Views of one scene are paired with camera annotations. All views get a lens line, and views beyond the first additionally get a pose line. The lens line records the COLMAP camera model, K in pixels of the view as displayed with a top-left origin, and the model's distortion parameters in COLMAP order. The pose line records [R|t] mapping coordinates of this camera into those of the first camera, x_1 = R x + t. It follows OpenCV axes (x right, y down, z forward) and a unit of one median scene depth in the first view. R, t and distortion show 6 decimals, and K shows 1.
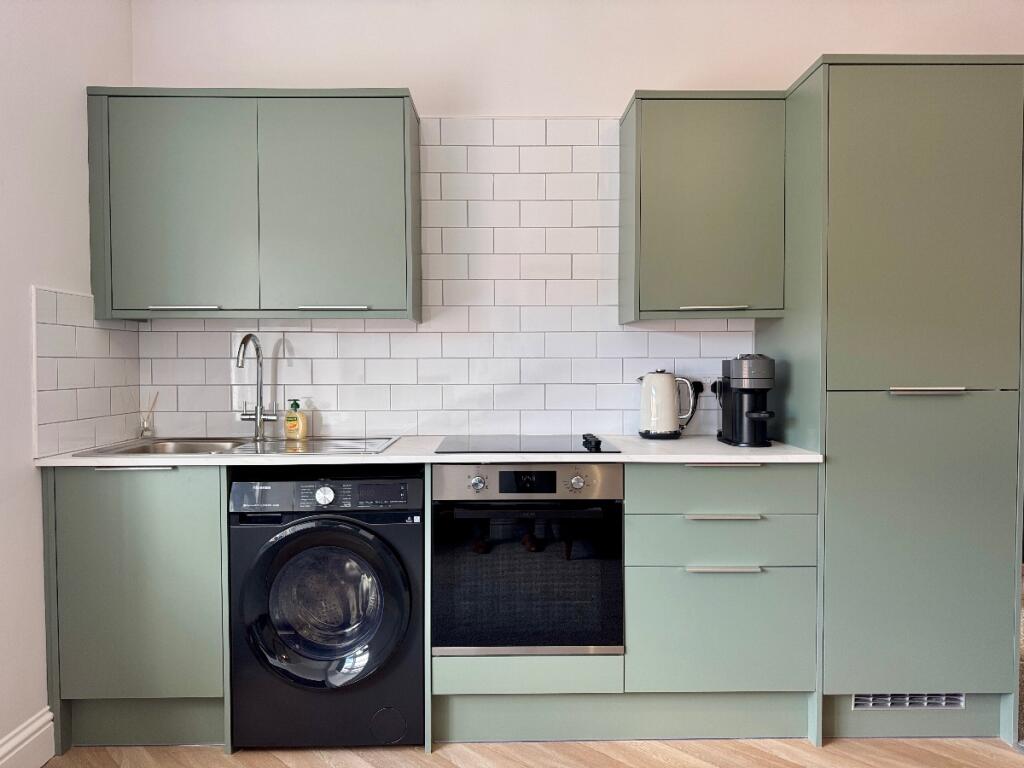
lens RADIAL K [[725.7, 0, 512.0], [0, 725.7, 384.0], [0, 0, 1]] dist [0.007358, 0.002289]
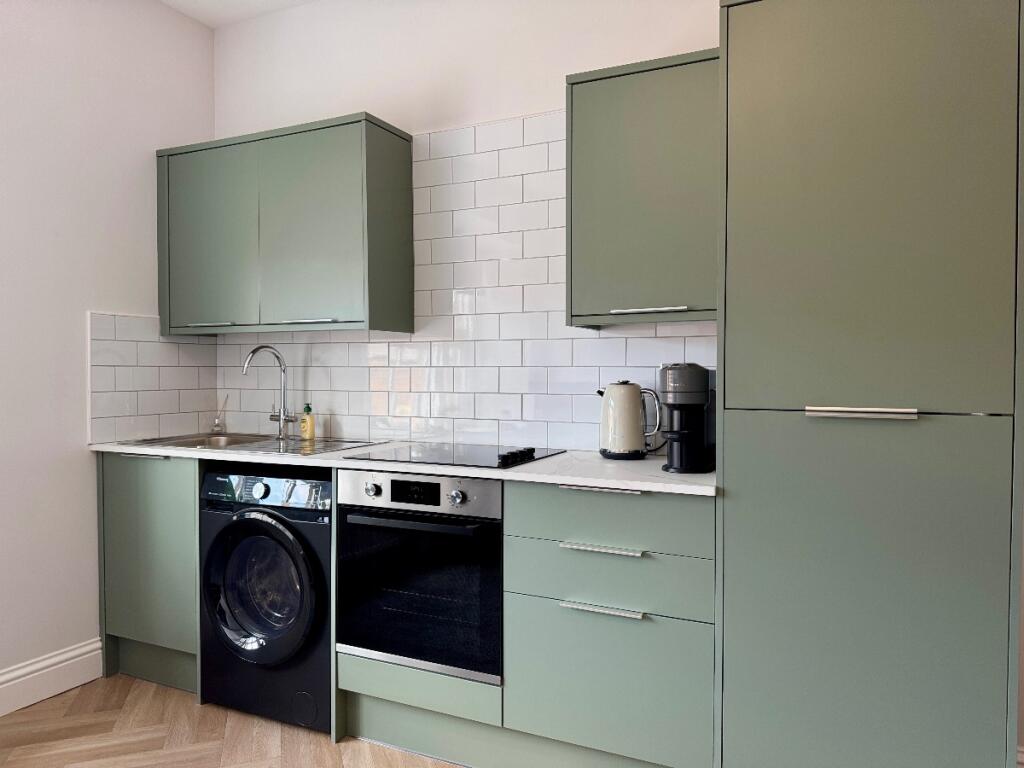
lens RADIAL K [[725.7, 0, 512.0], [0, 725.7, 384.0], [0, 0, 1]] dist [0.007358, 0.002289]
pose [[0.895539, 0.012417, -0.444809, 0.570580], [-0.015730, 0.999869, -0.003757, -0.011467], [0.444704, 0.010362, 0.895617, 0.165459]]
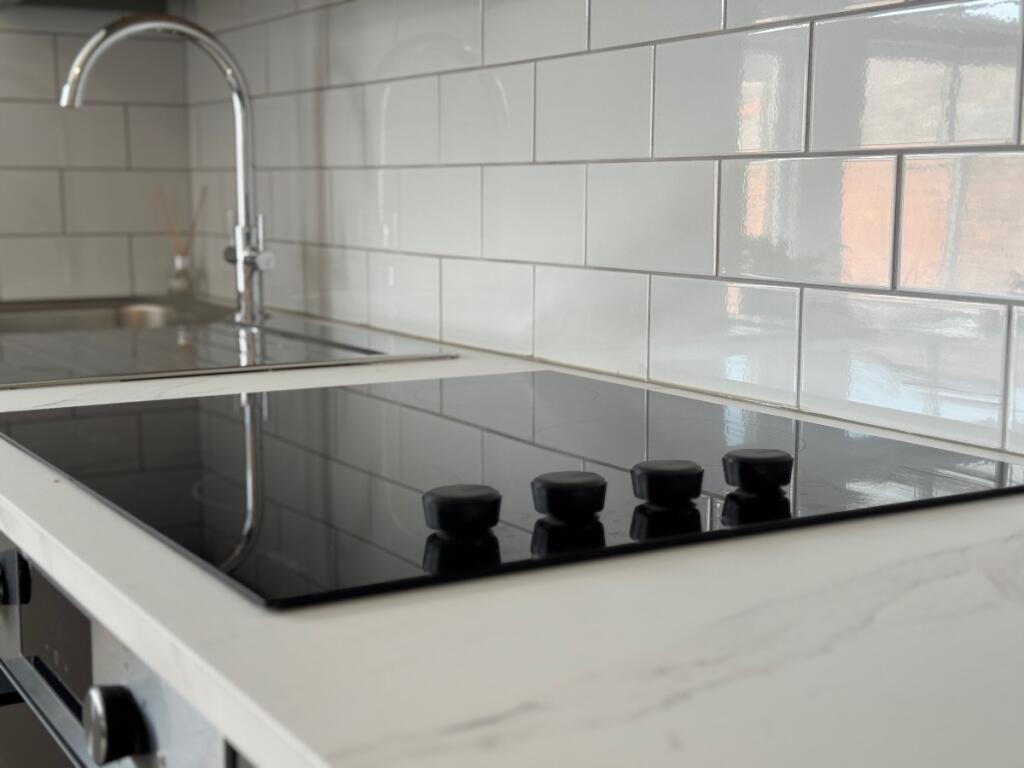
lens RADIAL K [[1428.9, 0, 512.0], [0, 1428.9, 384.0], [0, 0, 1]] dist [-0.002600, -0.001310]
pose [[0.508036, 0.122473, -0.852584, 0.390587], [-0.029004, 0.991711, 0.125175, 0.018884], [0.860847, -0.038865, 0.507377, 0.894359]]
